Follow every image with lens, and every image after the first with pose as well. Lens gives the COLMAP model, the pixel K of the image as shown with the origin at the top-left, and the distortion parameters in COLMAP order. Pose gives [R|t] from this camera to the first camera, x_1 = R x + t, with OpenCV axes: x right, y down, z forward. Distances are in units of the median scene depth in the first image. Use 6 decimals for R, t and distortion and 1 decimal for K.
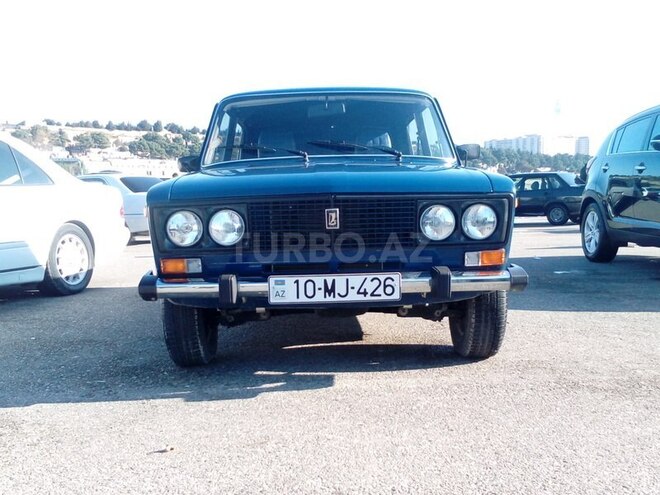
lens RADIAL K [[758.0, 0, 330.0], [0, 758.0, 247.5], [0, 0, 1]] dist [0.065669, -0.011455]
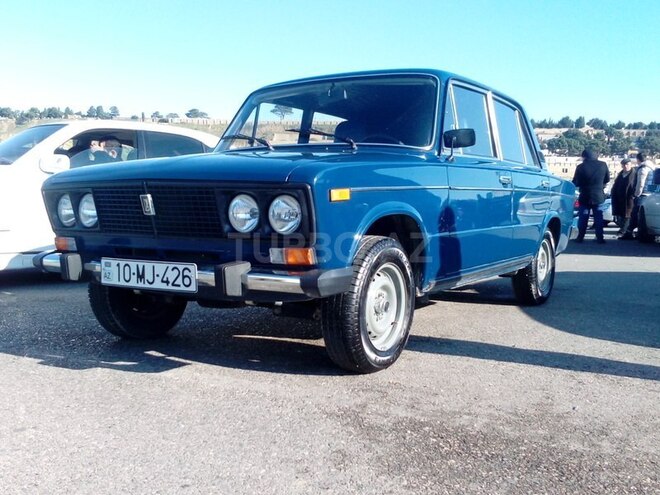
lens RADIAL K [[758.0, 0, 330.0], [0, 758.0, 247.5], [0, 0, 1]] dist [0.065669, -0.011455]
pose [[0.823296, 0.062684, -0.564140, 0.754061], [-0.062007, 0.997868, 0.020385, -0.016869], [0.564215, 0.018198, 0.825427, 0.302215]]
